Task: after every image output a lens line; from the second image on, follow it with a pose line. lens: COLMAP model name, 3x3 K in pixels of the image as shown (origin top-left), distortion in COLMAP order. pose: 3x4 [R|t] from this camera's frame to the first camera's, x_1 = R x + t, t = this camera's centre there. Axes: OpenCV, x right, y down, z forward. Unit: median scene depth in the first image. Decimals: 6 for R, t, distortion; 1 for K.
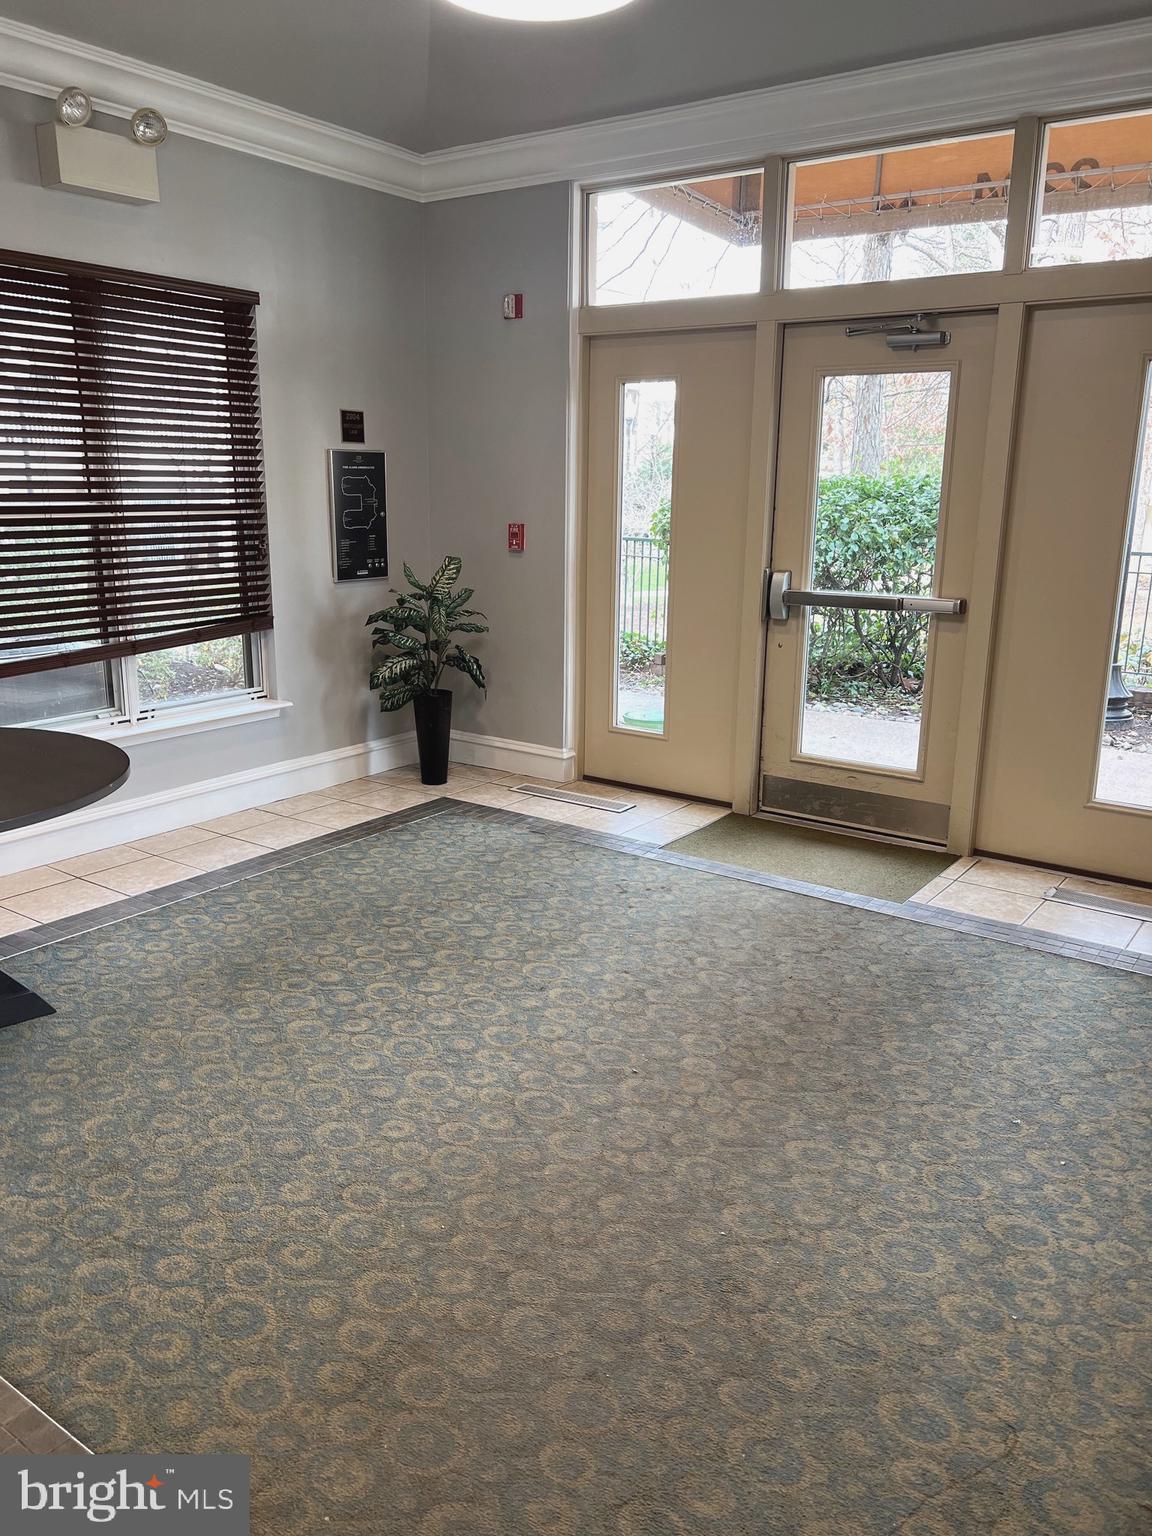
lens RADIAL K [[1151.6, 0, 576.0], [0, 1151.6, 768.0], [0, 0, 1]] dist [0.046337, -0.051151]
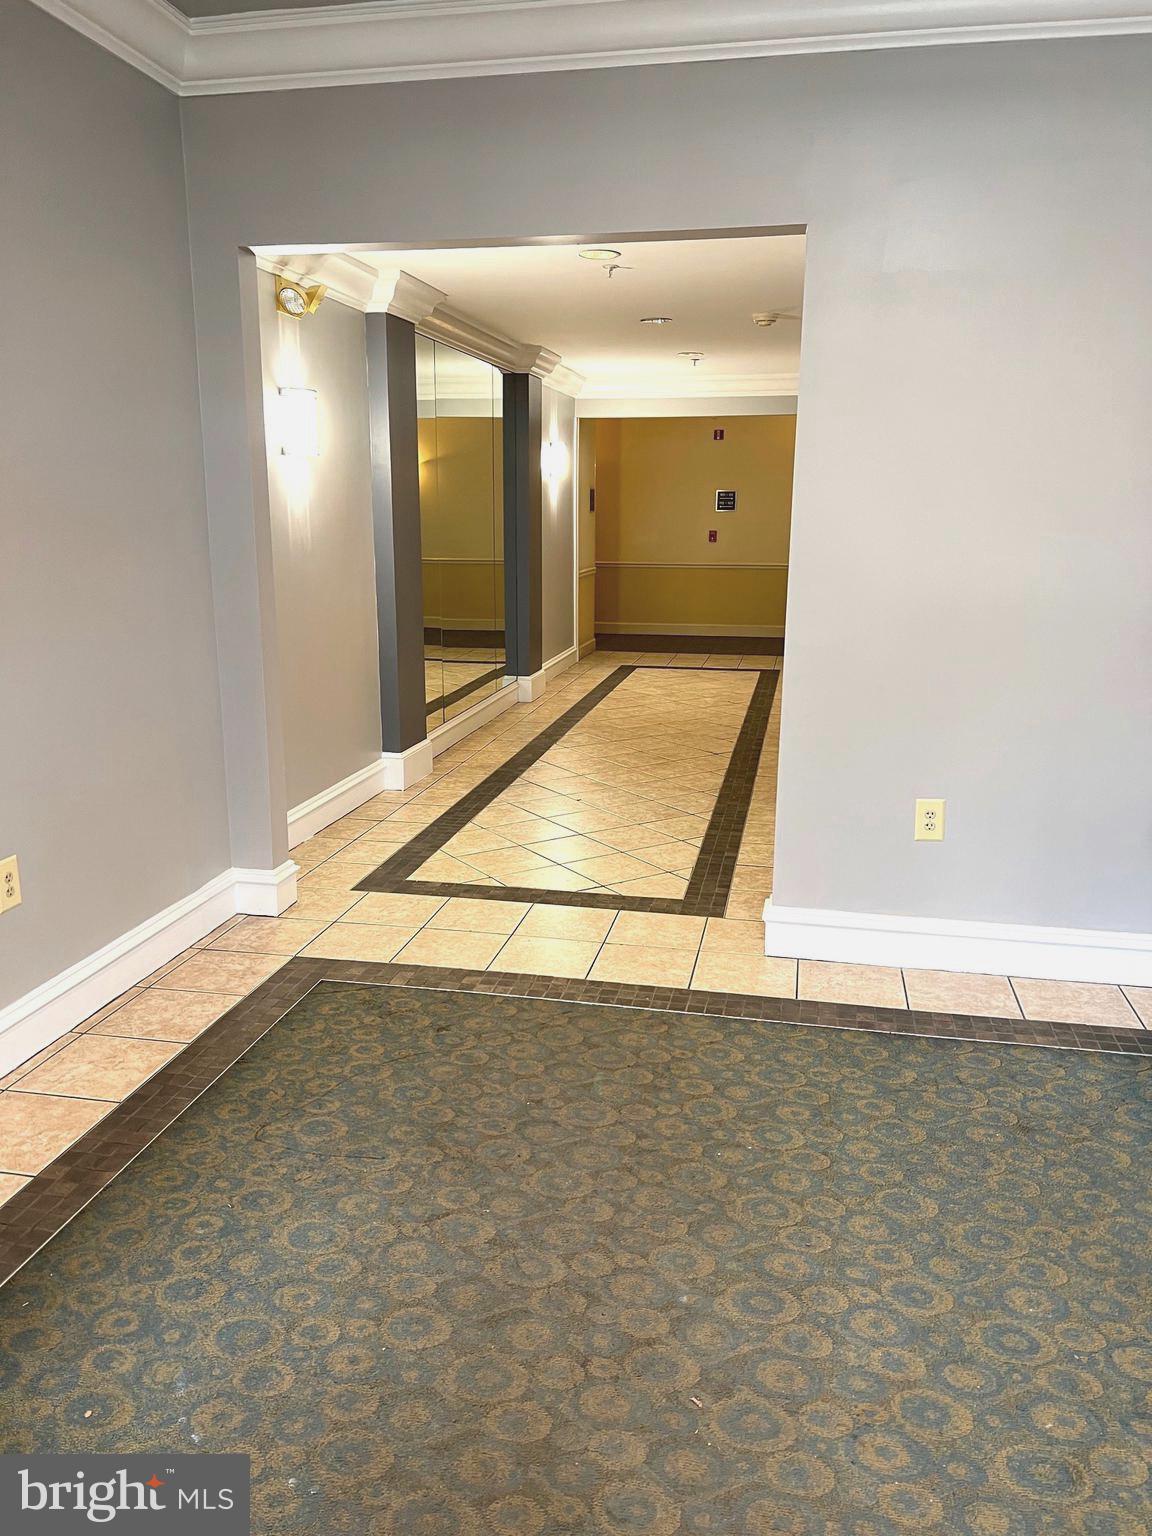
lens RADIAL K [[1151.6, 0, 576.0], [0, 1151.6, 768.0], [0, 0, 1]] dist [0.046337, -0.051151]
pose [[-0.914171, 0.075389, -0.398257, 0.442541], [-0.116426, 0.892306, 0.436159, -0.429458], [0.388249, 0.445092, -0.806943, 1.700510]]
